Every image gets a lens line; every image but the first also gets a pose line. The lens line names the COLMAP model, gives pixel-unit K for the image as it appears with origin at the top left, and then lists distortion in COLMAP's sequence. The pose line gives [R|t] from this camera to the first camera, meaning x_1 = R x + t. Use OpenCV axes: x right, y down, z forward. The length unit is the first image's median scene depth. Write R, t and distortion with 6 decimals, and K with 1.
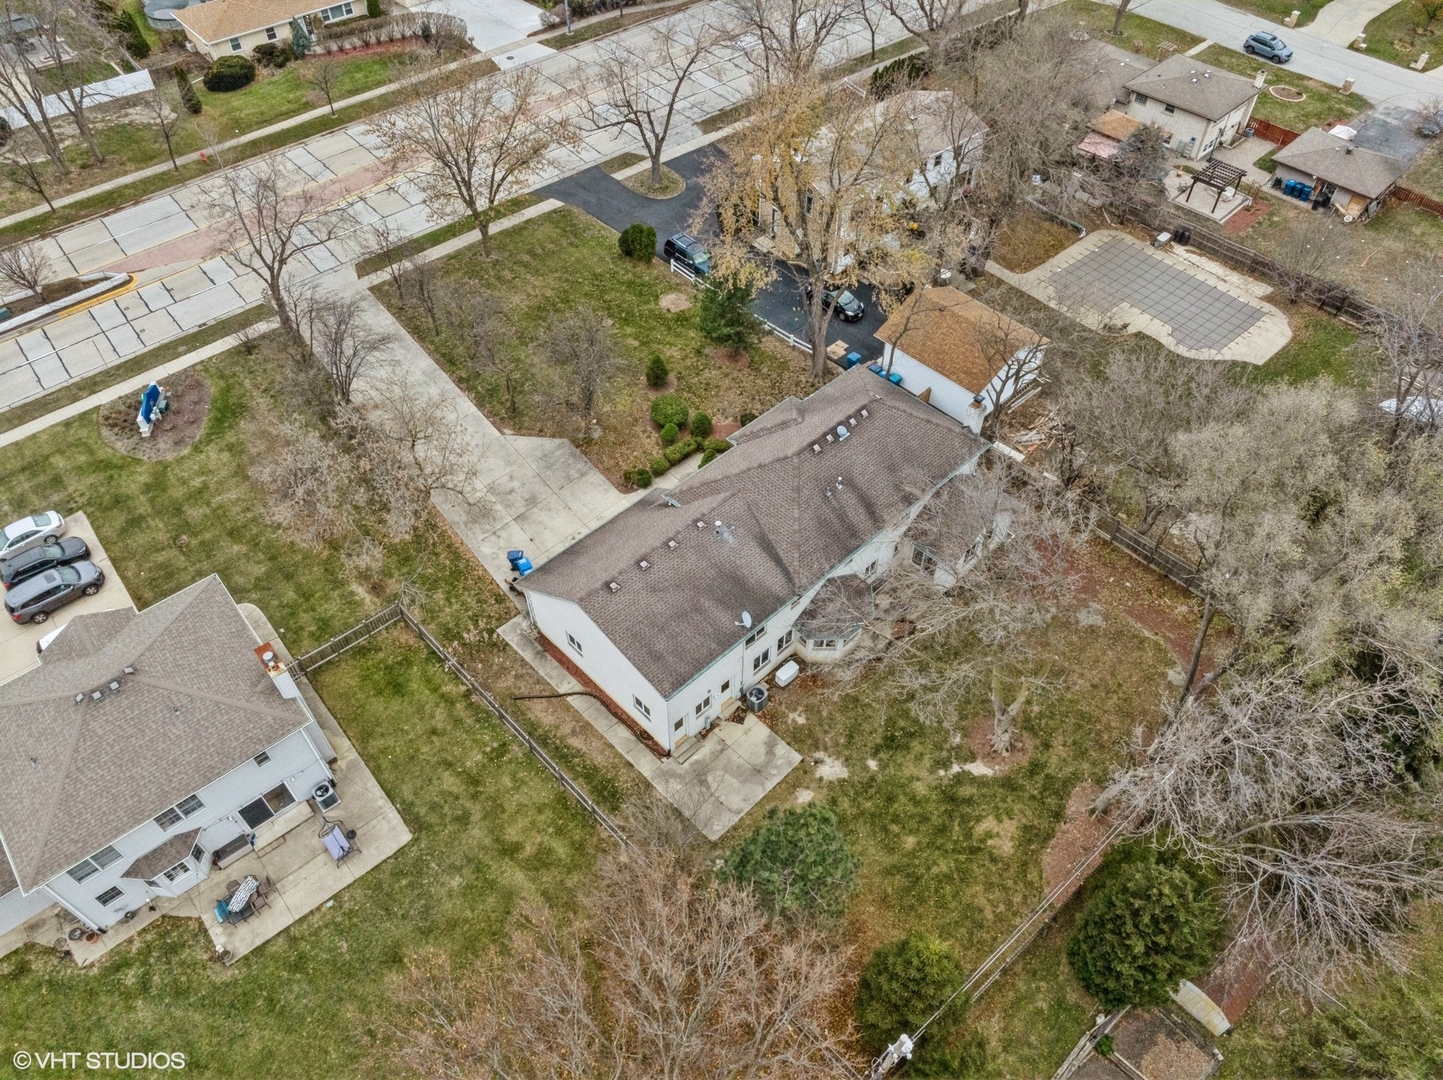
lens RADIAL K [[1015.1, 0, 721.5], [0, 1015.1, 540.0], [0, 0, 1]] dist [-0.033888, -0.007558]
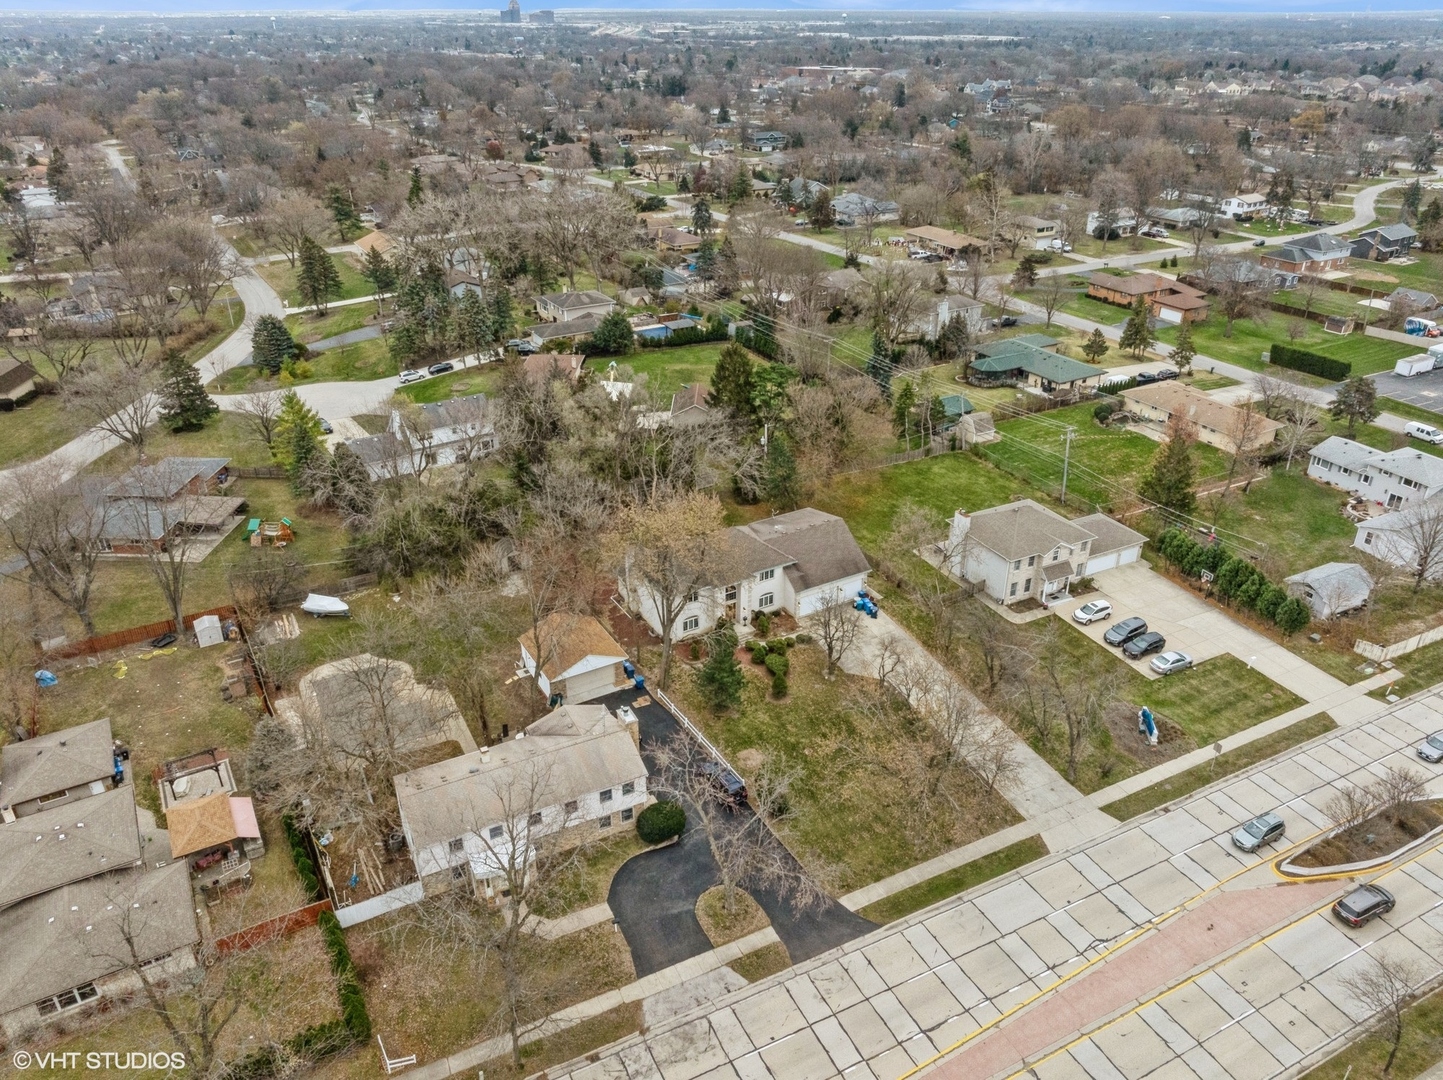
lens RADIAL K [[1015.1, 0, 721.5], [0, 1015.1, 540.0], [0, 0, 1]] dist [-0.033888, -0.007558]
pose [[-0.970573, -0.103675, 0.217346, -0.356564], [0.186834, 0.245225, 0.951293, -2.110625], [-0.151924, 0.963907, -0.218639, 1.496465]]
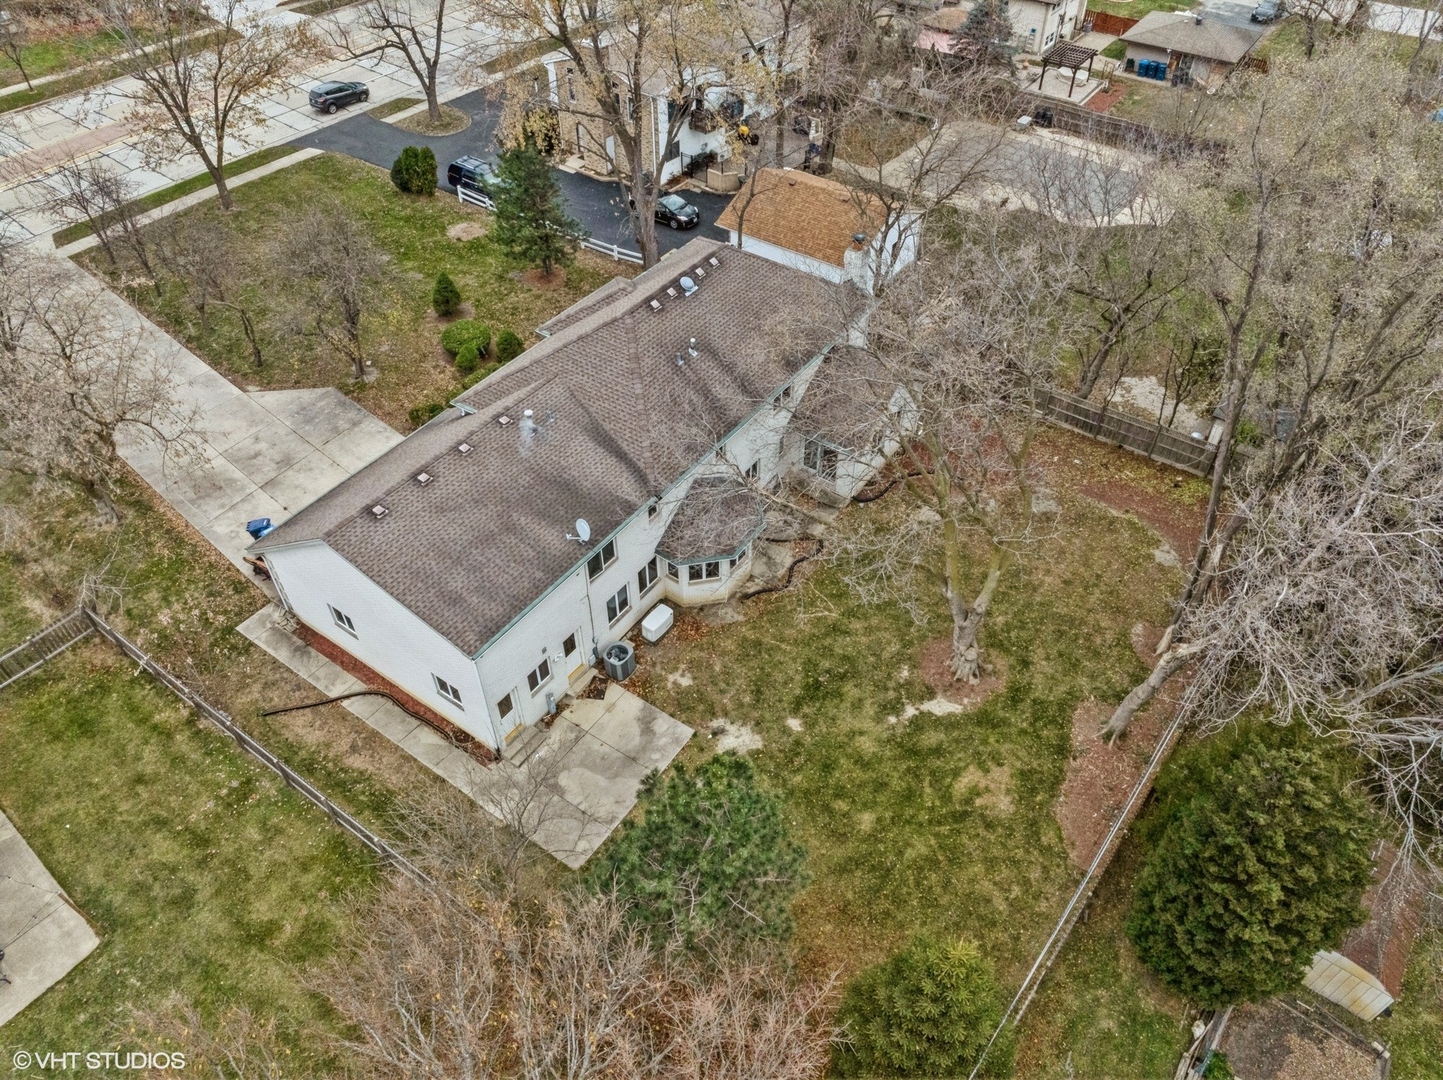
lens RADIAL K [[1015.1, 0, 721.5], [0, 1015.1, 540.0], [0, 0, 1]] dist [-0.033888, -0.007558]
pose [[0.982843, -0.129818, 0.131024, 0.023762], [0.139169, 0.988140, -0.064892, 0.129592], [-0.121046, 0.082013, 0.989253, 0.293521]]
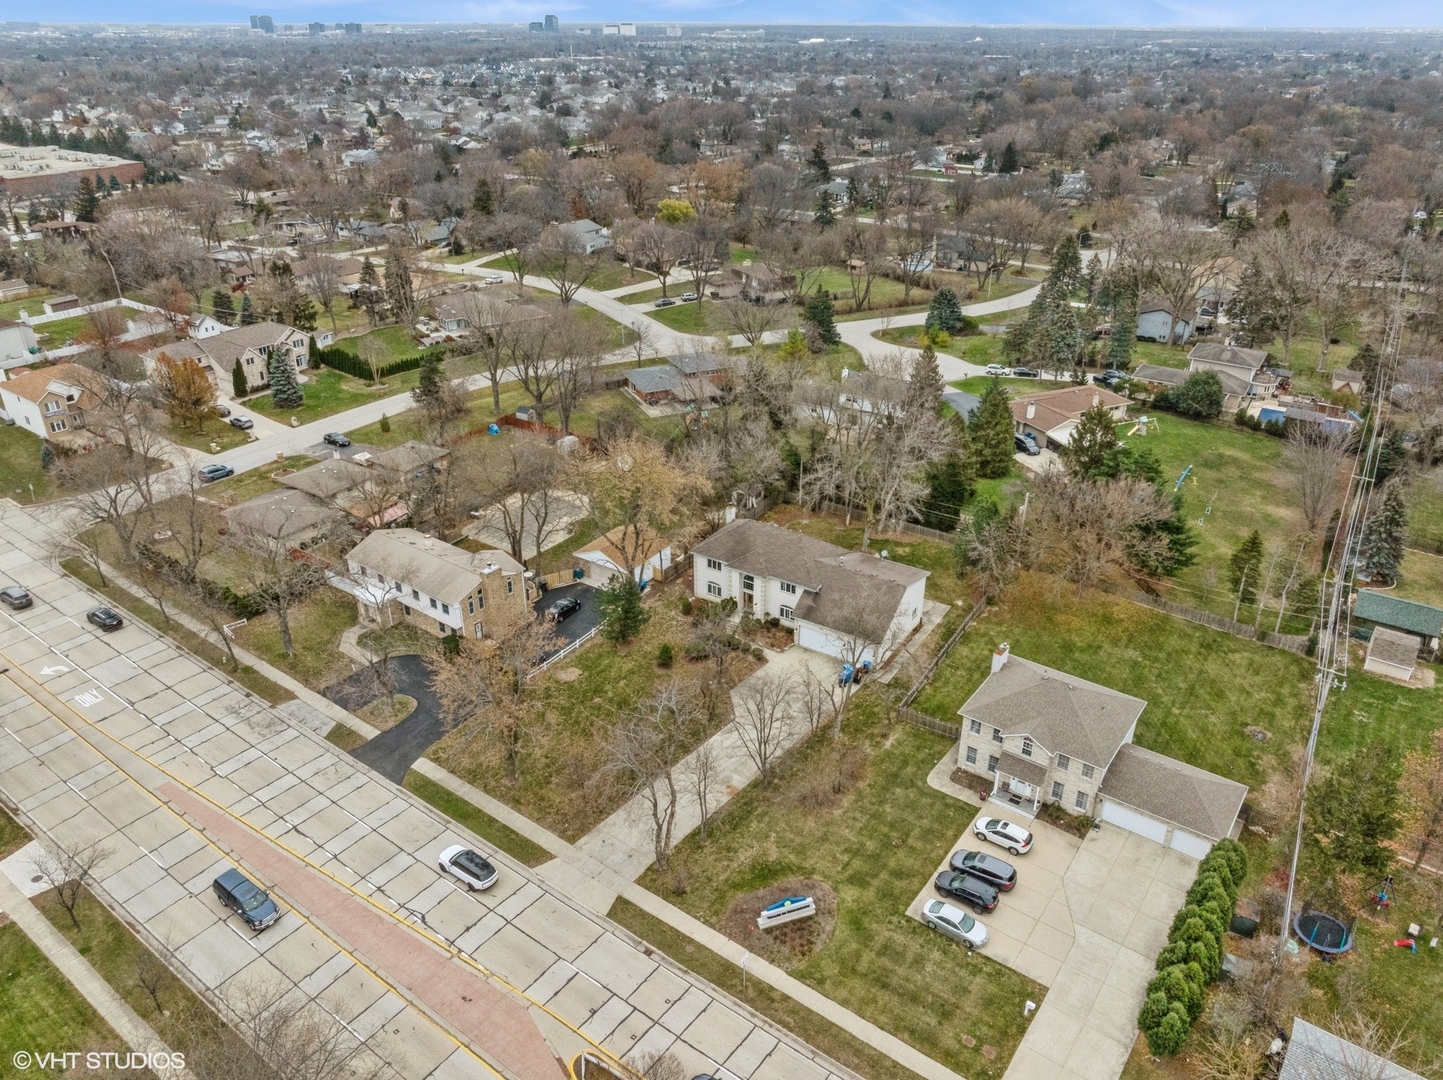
lens RADIAL K [[1015.1, 0, 721.5], [0, 1015.1, 540.0], [0, 0, 1]] dist [-0.033888, -0.007558]
pose [[-0.233455, -0.441661, 0.866276, -1.731569], [0.725272, 0.514312, 0.457672, -1.168698], [-0.647672, 0.735132, 0.200256, 0.687759]]
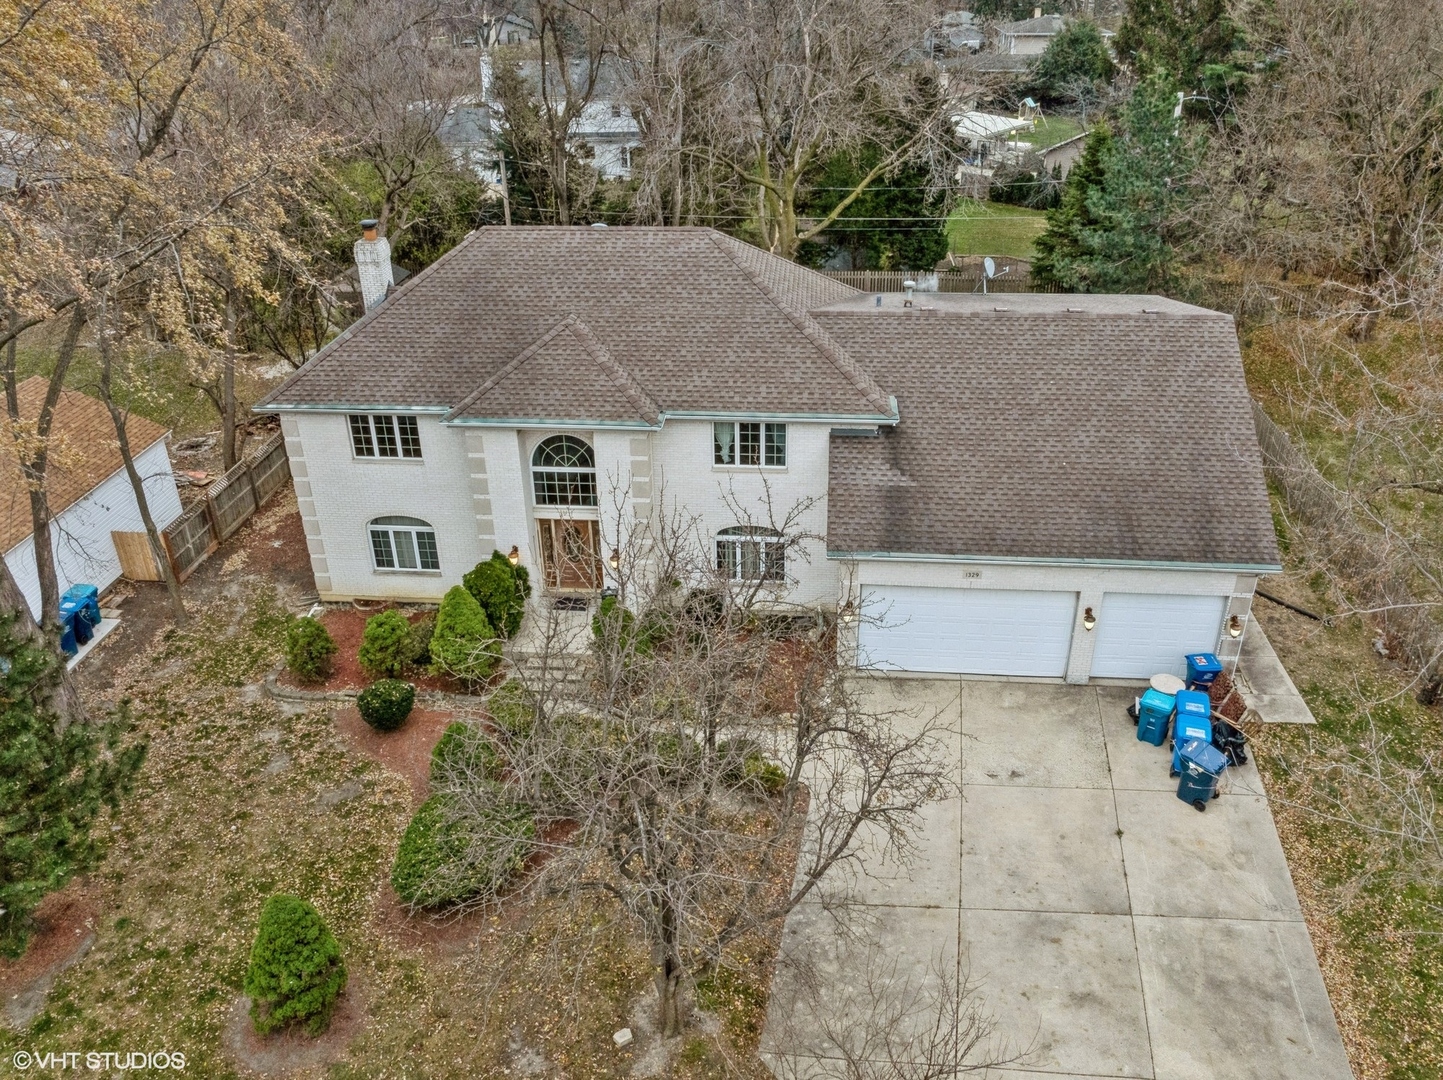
lens RADIAL K [[1199.4, 0, 721.5], [0, 1199.4, 540.0], [0, 0, 1]] dist [-0.038270, -0.002366]
pose [[-0.633612, -0.349035, 0.690442, -0.394253], [0.603222, 0.335914, 0.723384, -0.464181], [-0.484416, 0.874835, -0.002294, 1.137009]]
